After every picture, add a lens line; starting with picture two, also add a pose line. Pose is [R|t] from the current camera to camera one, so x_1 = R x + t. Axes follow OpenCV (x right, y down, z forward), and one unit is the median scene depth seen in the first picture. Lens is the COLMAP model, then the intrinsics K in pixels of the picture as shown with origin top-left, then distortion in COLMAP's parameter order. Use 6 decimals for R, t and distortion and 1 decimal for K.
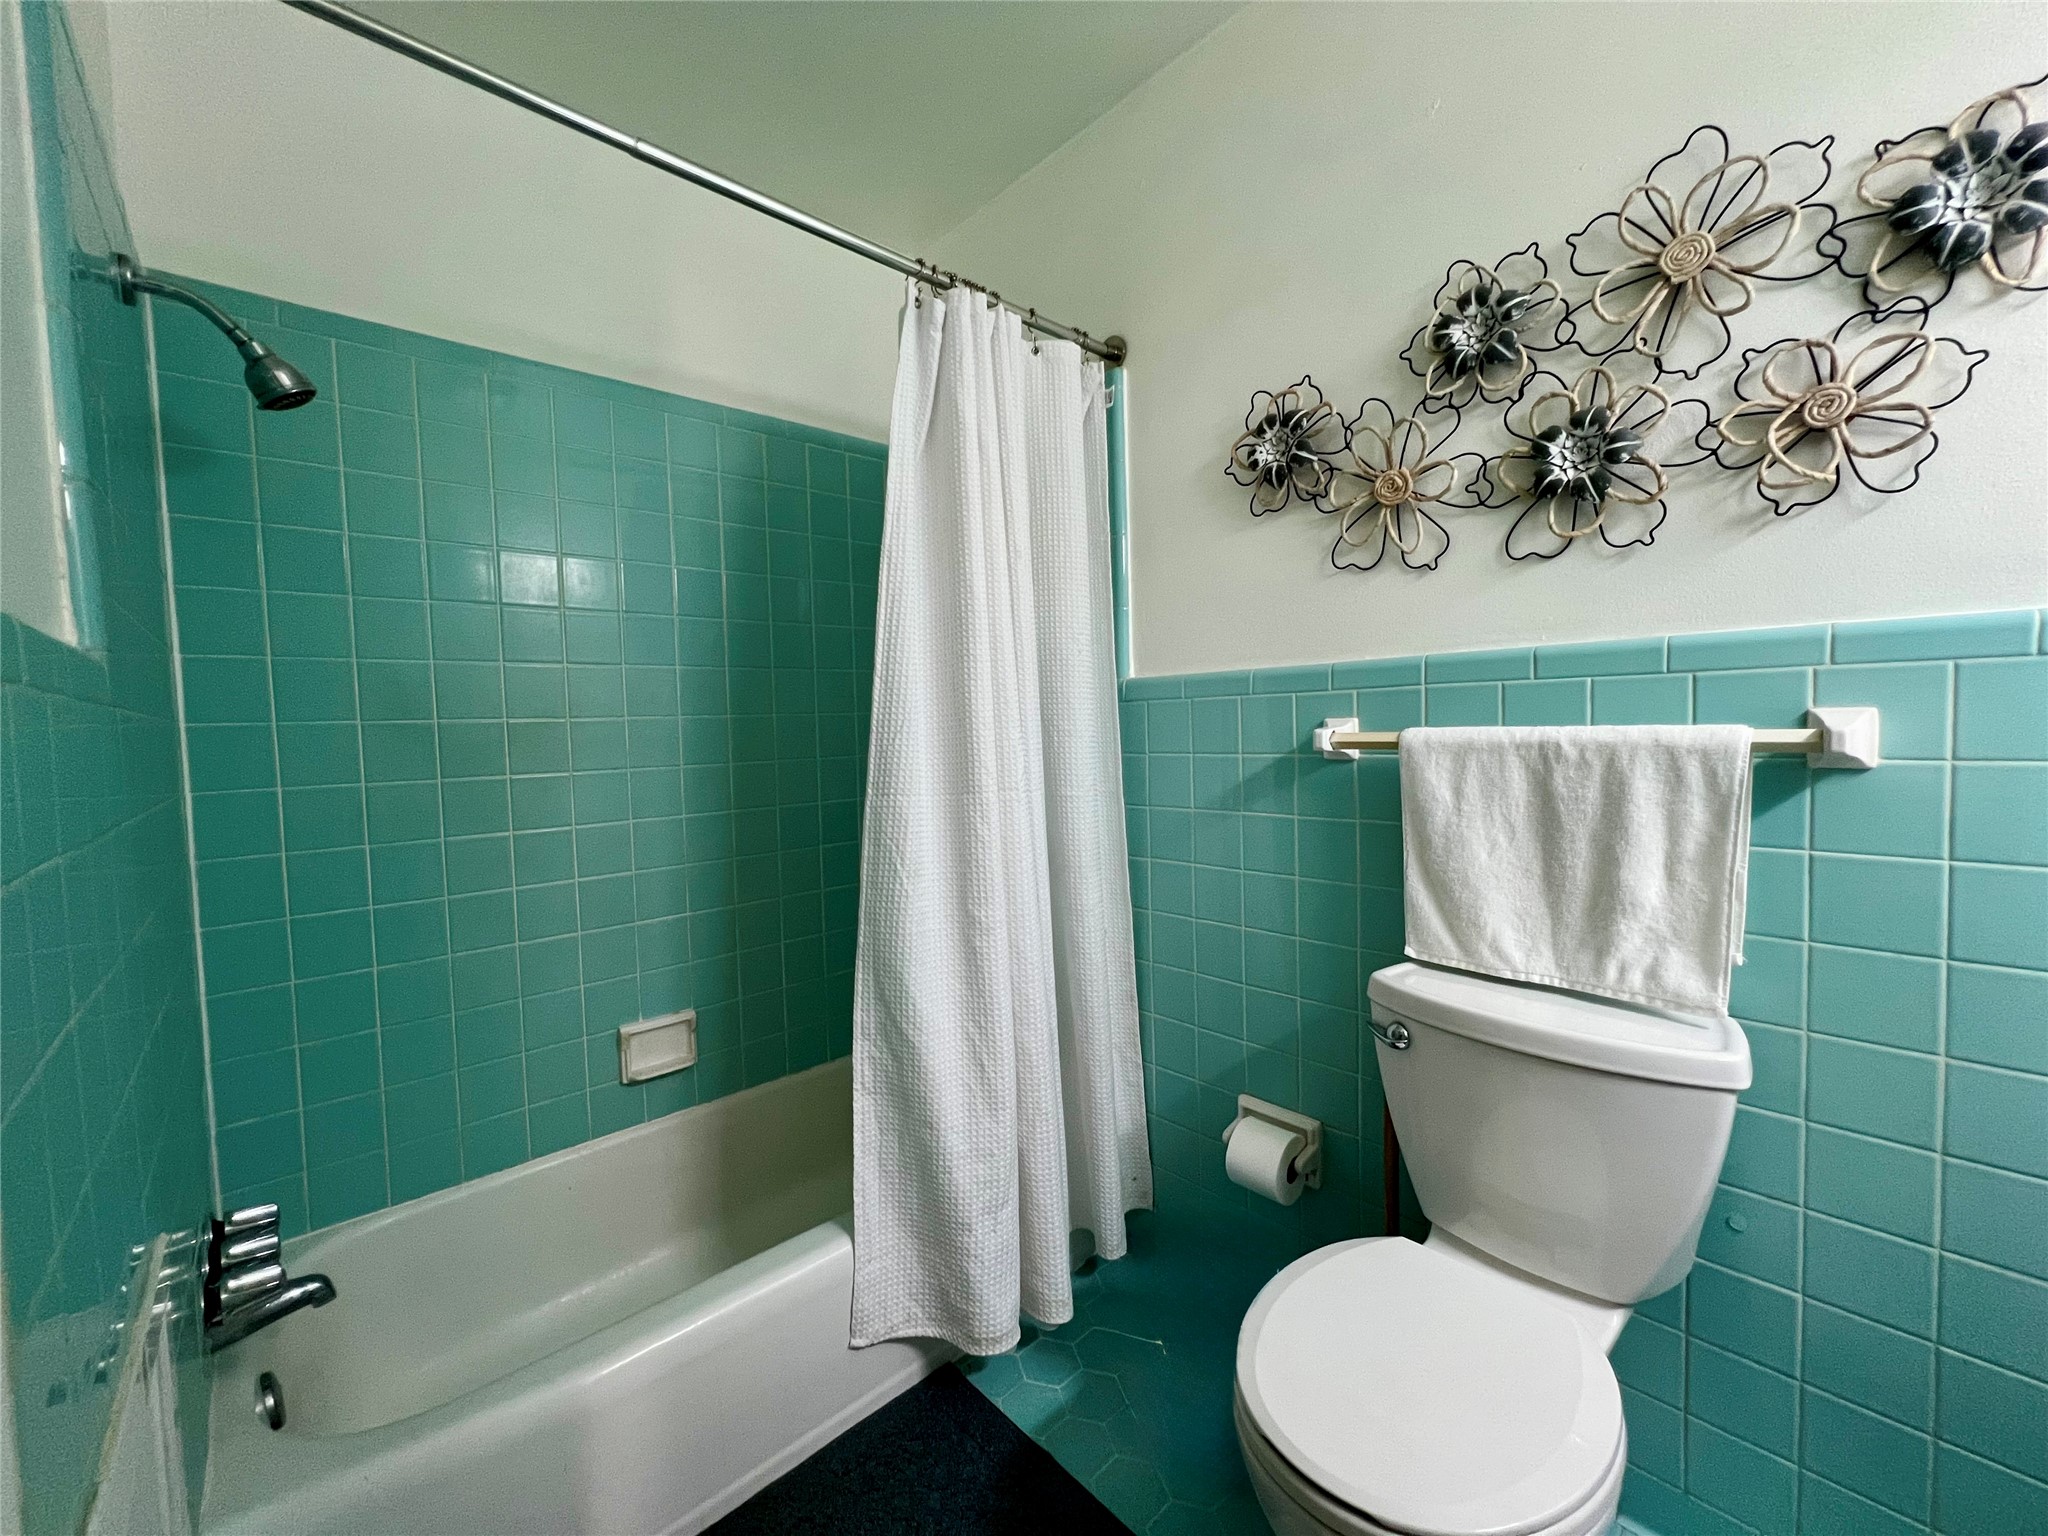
lens RADIAL K [[839.9, 0, 1024.0], [0, 839.9, 768.0], [0, 0, 1]] dist [0.049201, 0.000057]
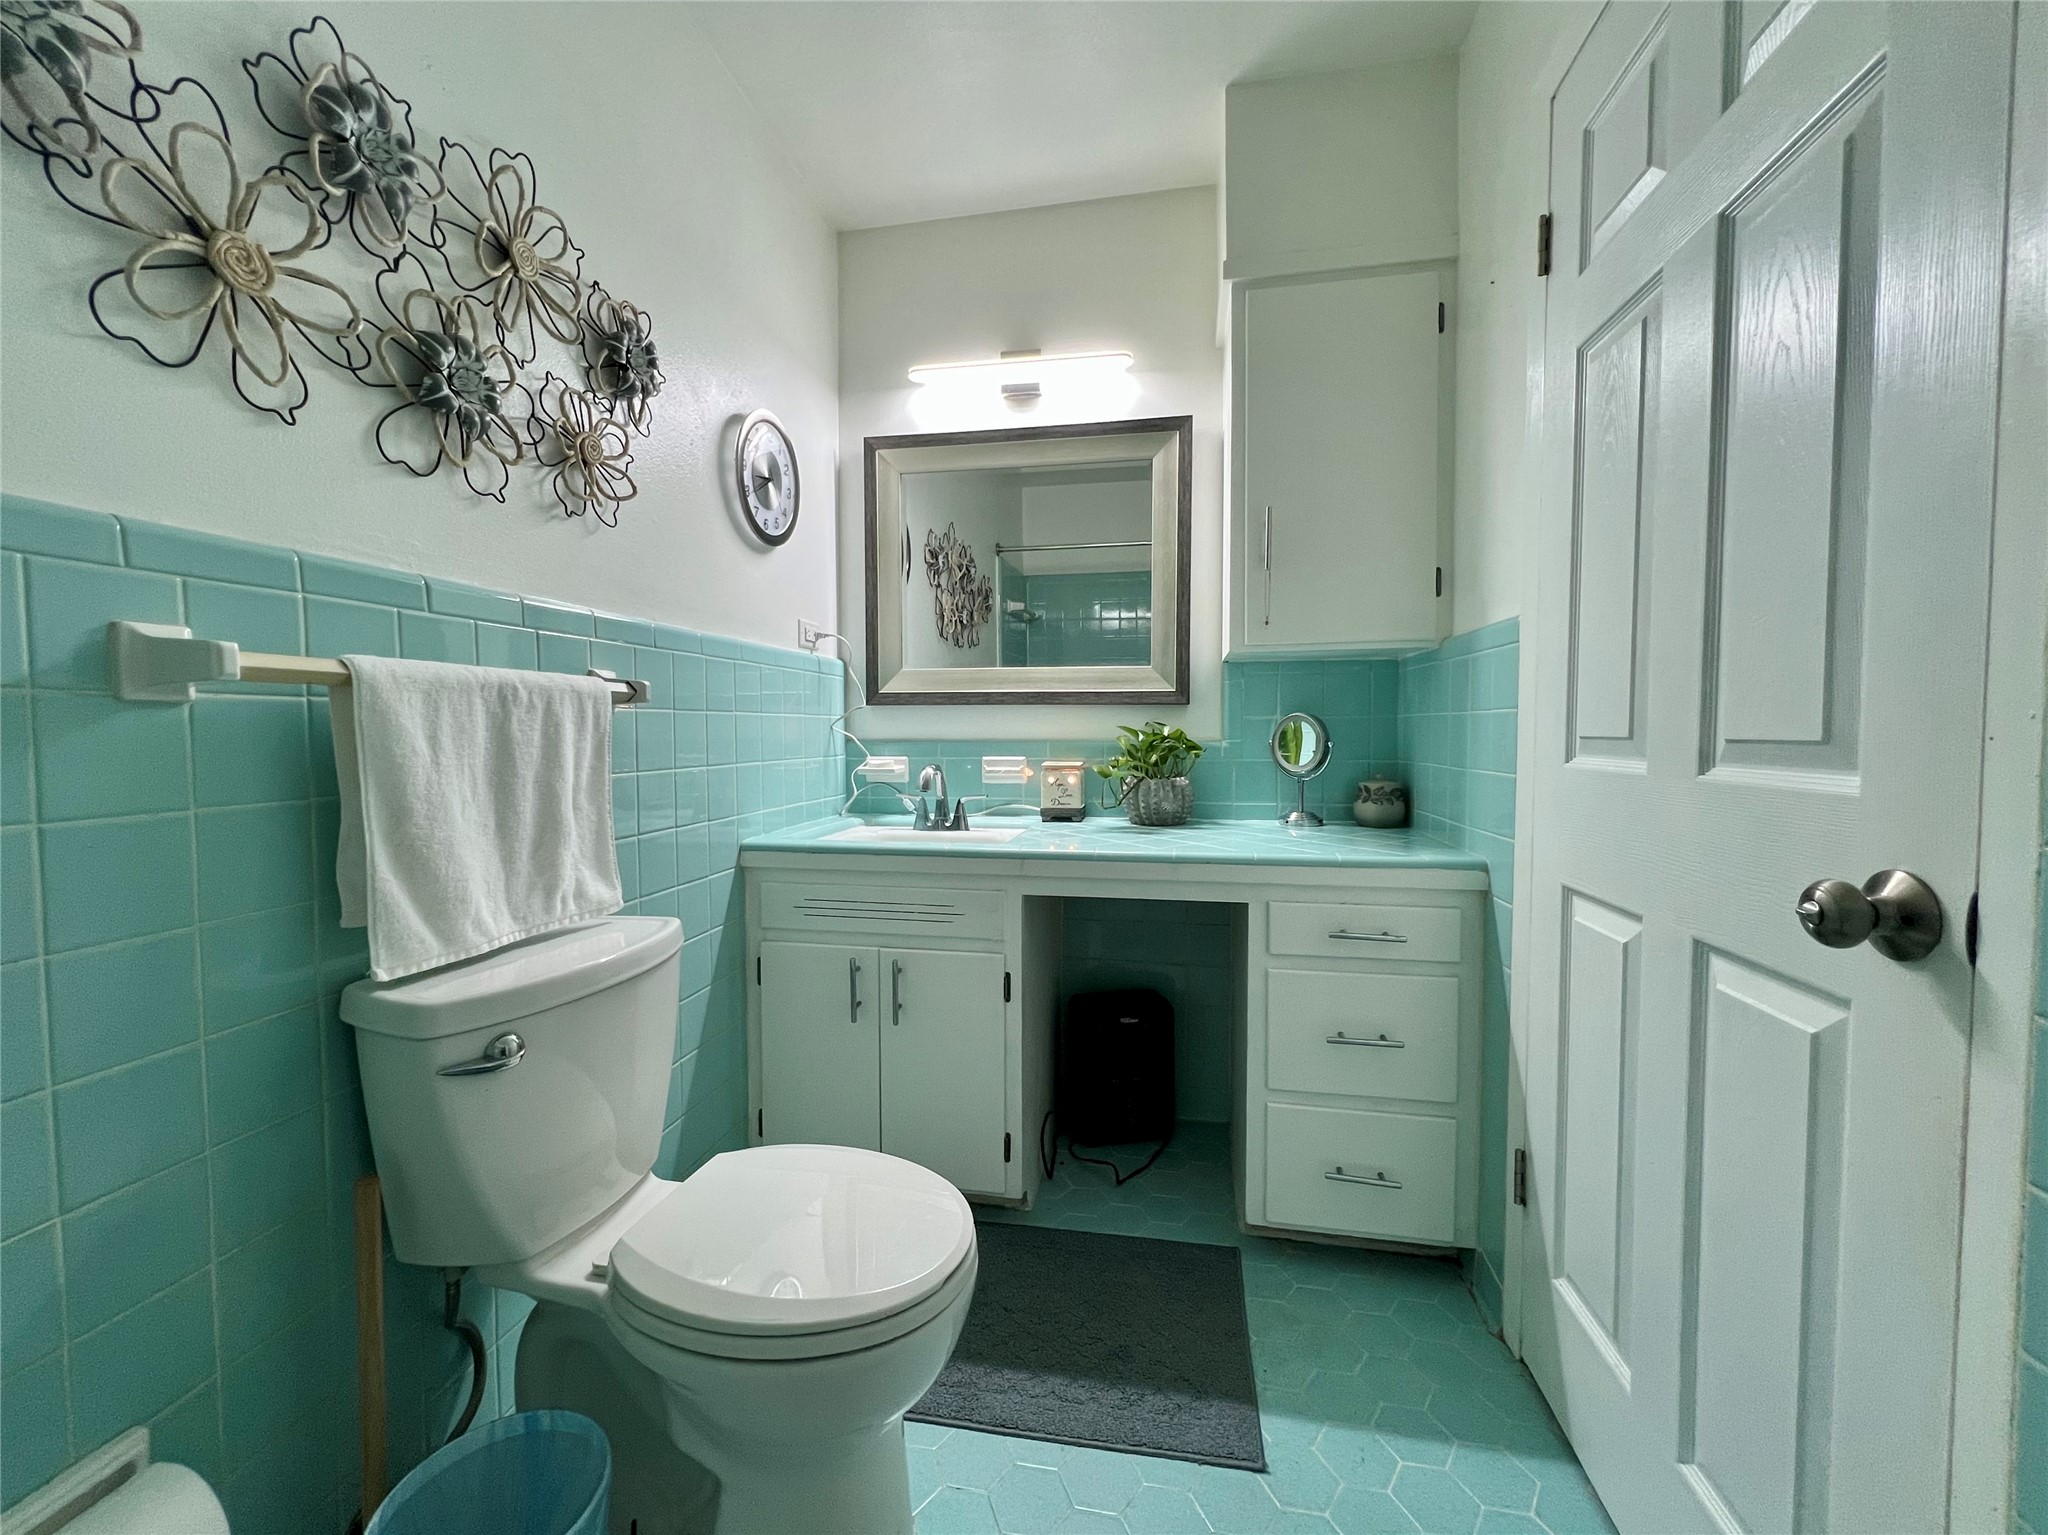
lens RADIAL K [[831.5, 0, 1016.0], [0, 831.5, 761.8], [0, 0, 1]] dist [0.001657, 0.000438]
pose [[-0.579370, -0.006495, 0.815039, -0.433859], [0.061413, 0.996778, 0.051599, 0.040684], [-0.812748, 0.079949, -0.577104, 1.021694]]
